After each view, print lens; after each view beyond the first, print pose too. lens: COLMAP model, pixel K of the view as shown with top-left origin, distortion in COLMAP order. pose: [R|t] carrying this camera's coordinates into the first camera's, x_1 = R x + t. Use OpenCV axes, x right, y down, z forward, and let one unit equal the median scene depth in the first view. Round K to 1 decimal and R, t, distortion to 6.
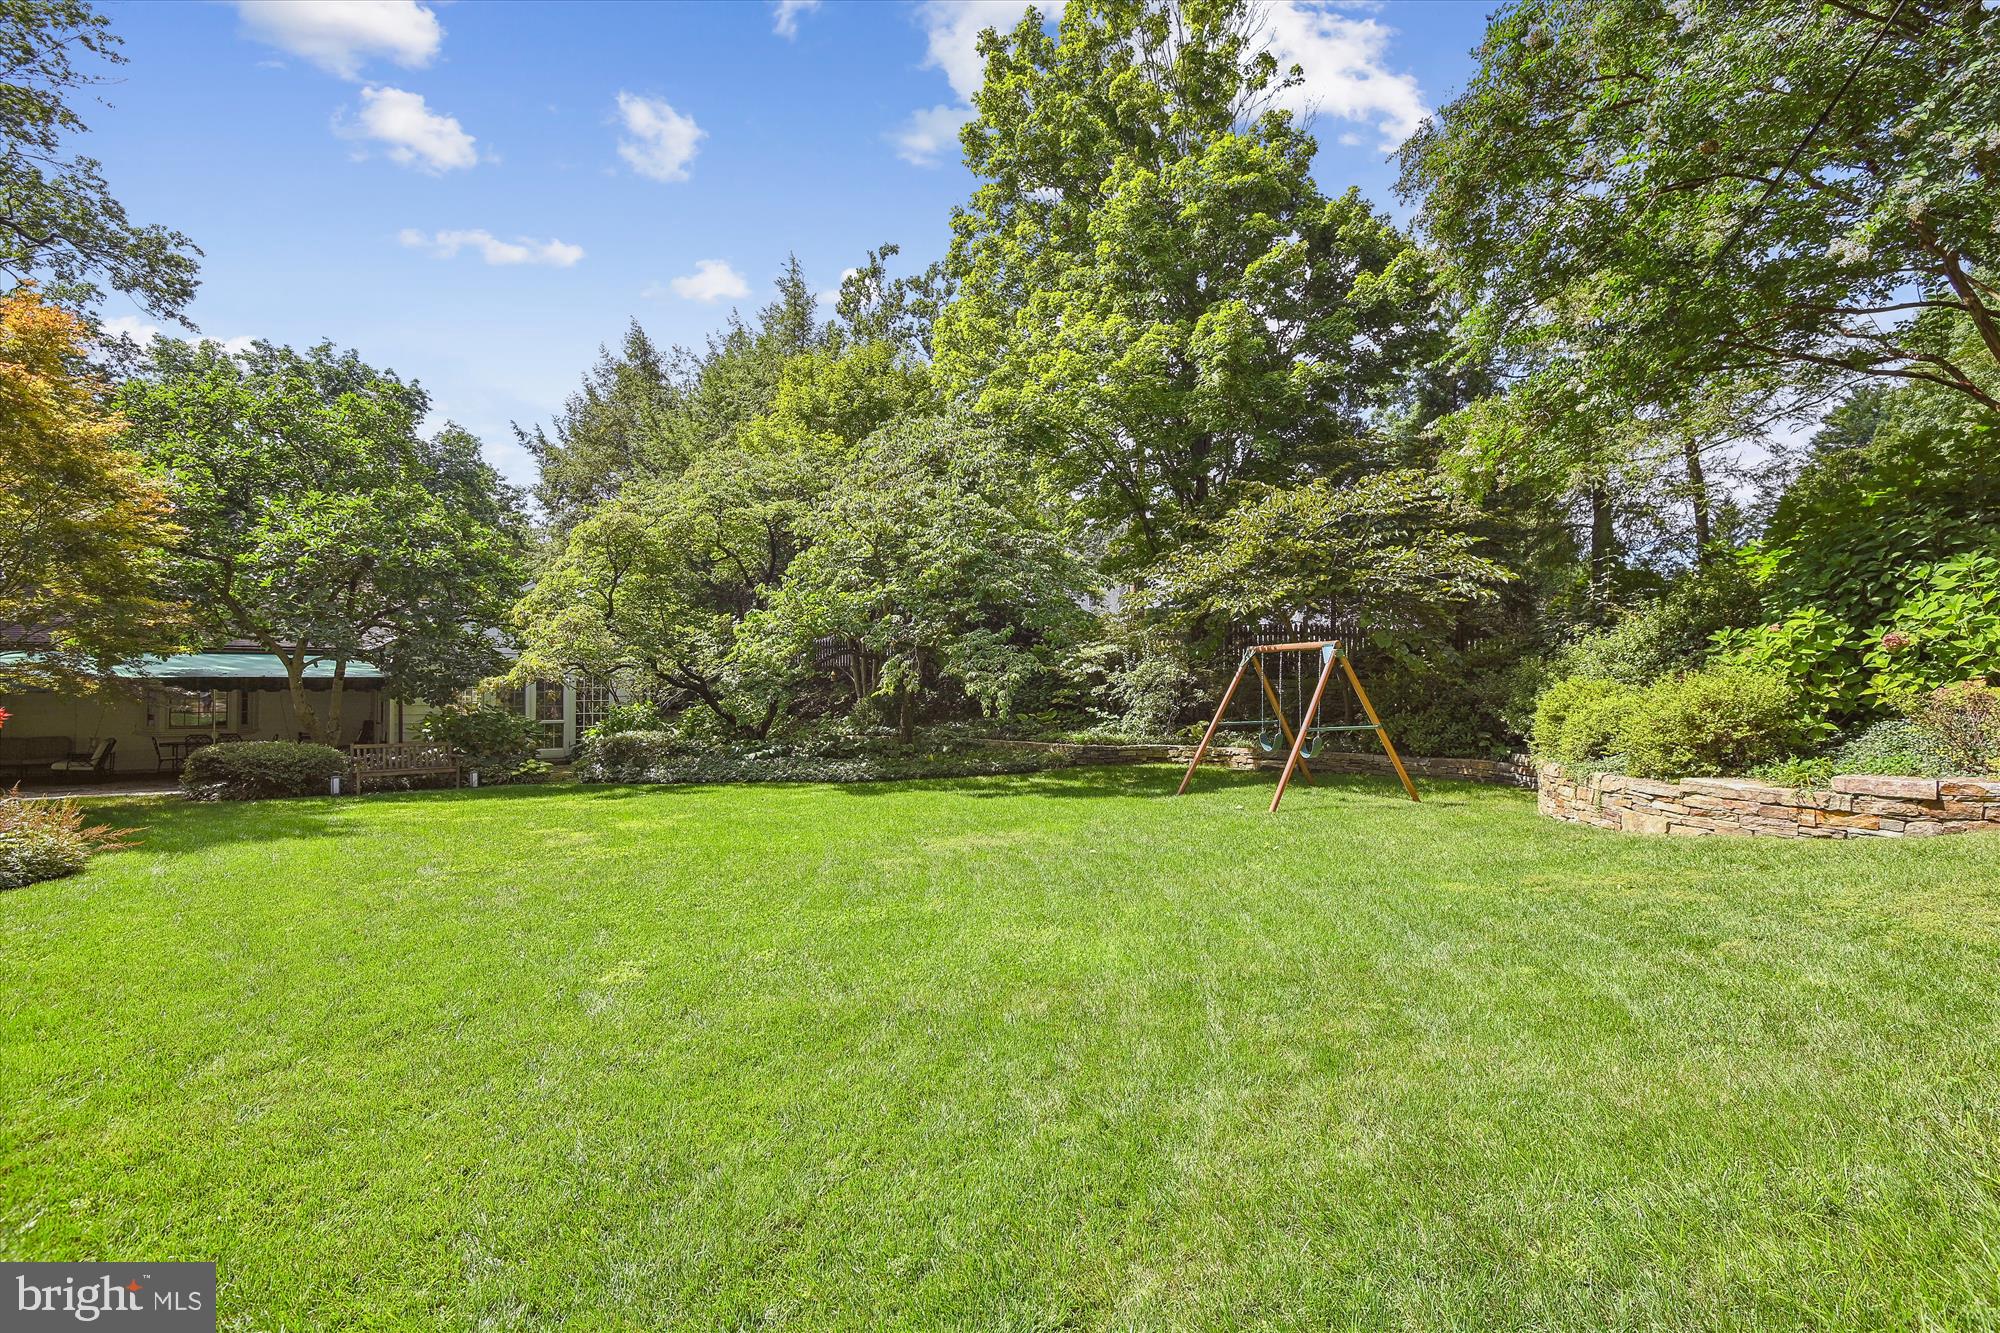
lens RADIAL K [[923.1, 0, 1010.3], [0, 923.1, 658.9], [0, 0, 1]] dist [-0.003620, -0.000149]
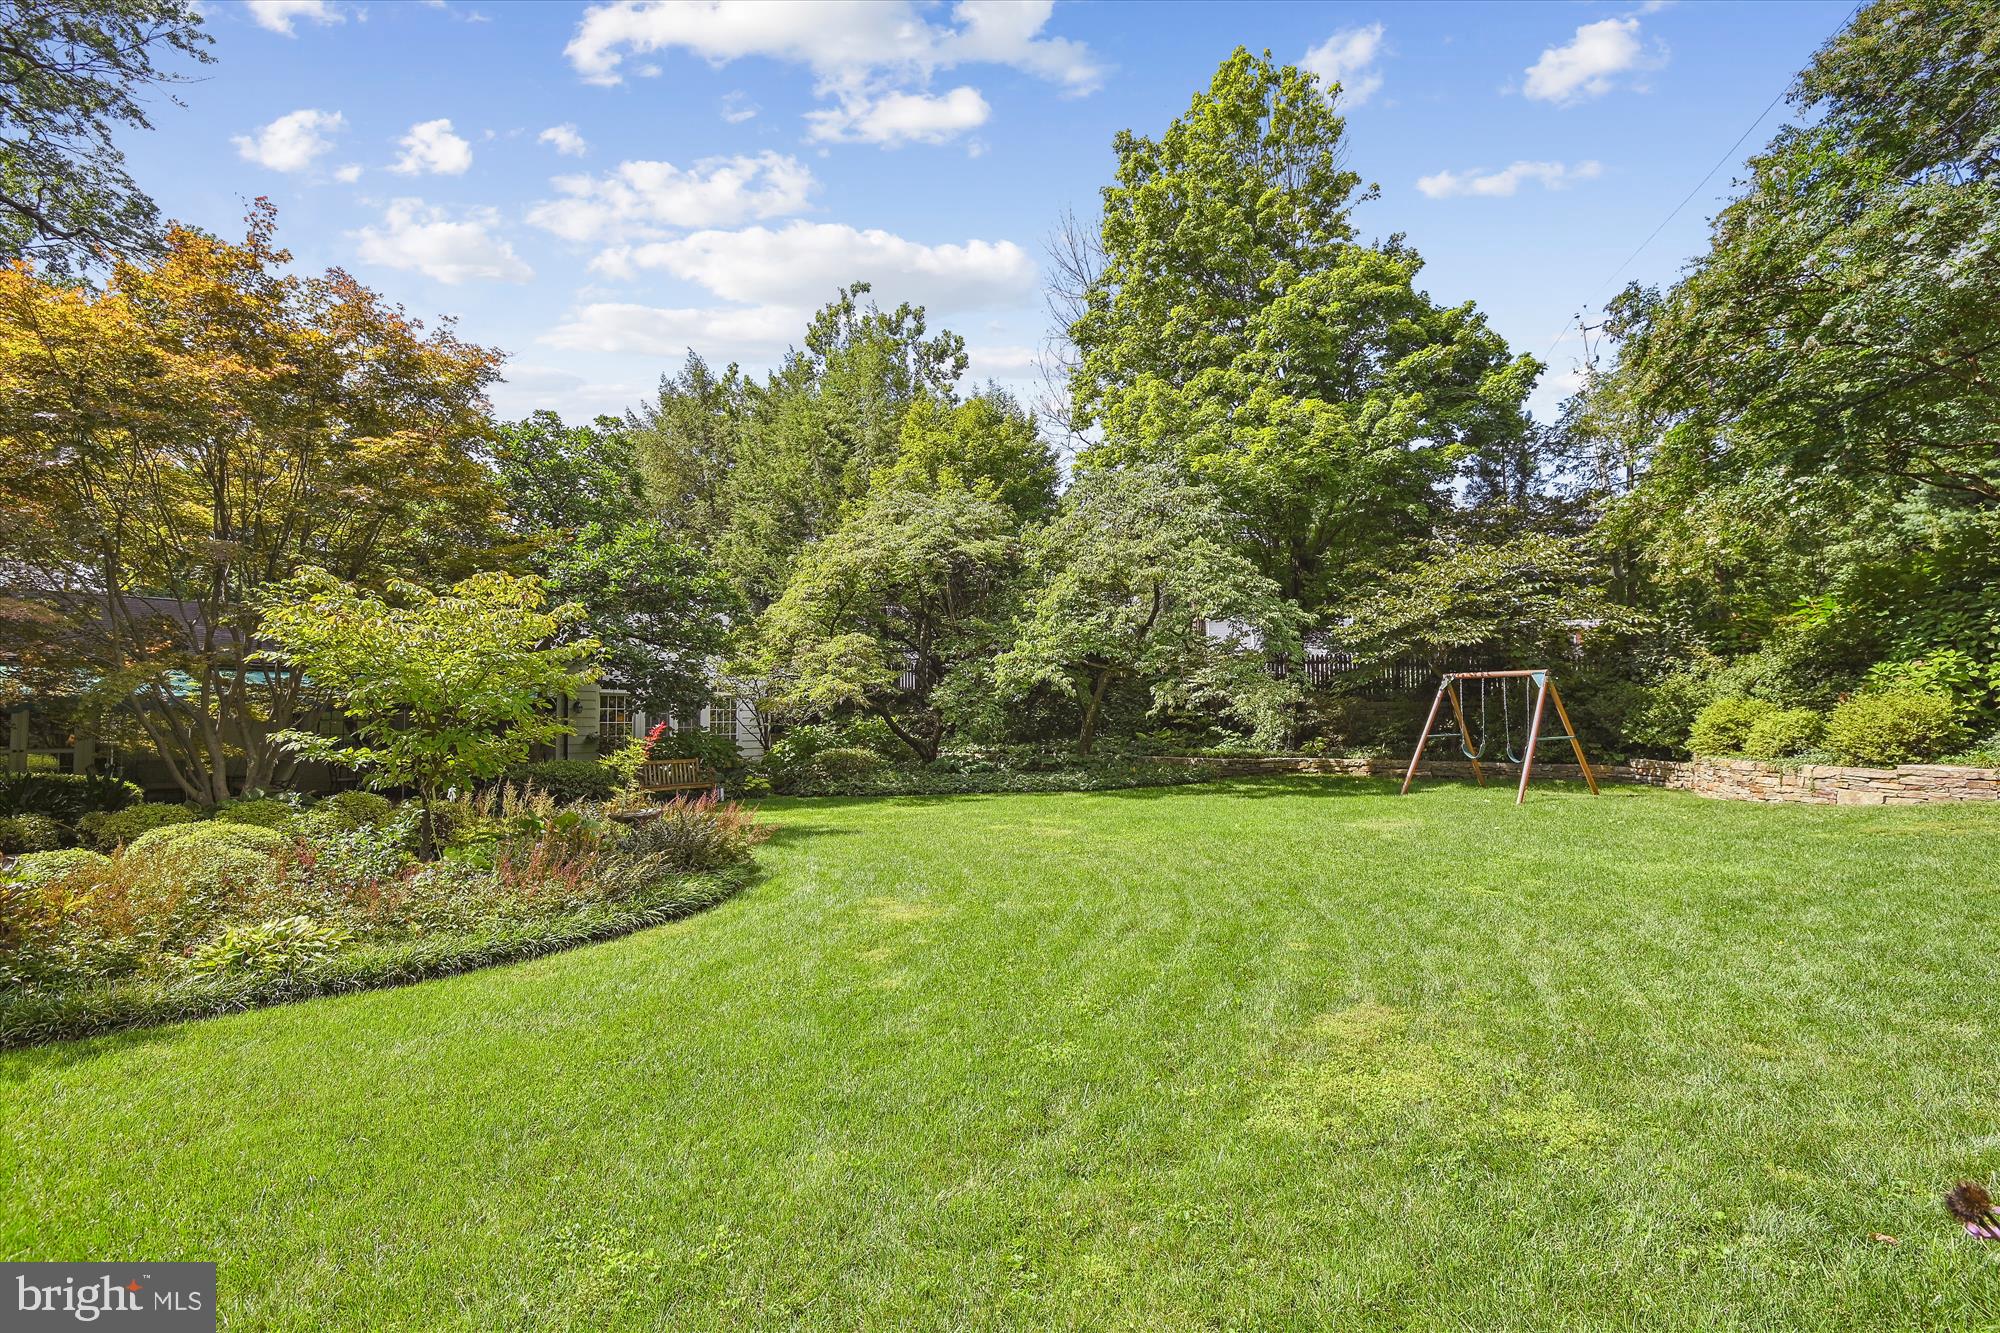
lens RADIAL K [[923.1, 0, 983.6], [0, 923.1, 675.4], [0, 0, 1]] dist [-0.003620, -0.000149]
pose [[0.987377, 0.003455, 0.158349, -0.395731], [-0.001824, 0.999944, -0.010444, 0.001642], [-0.158376, 0.010024, 0.987328, -0.091871]]
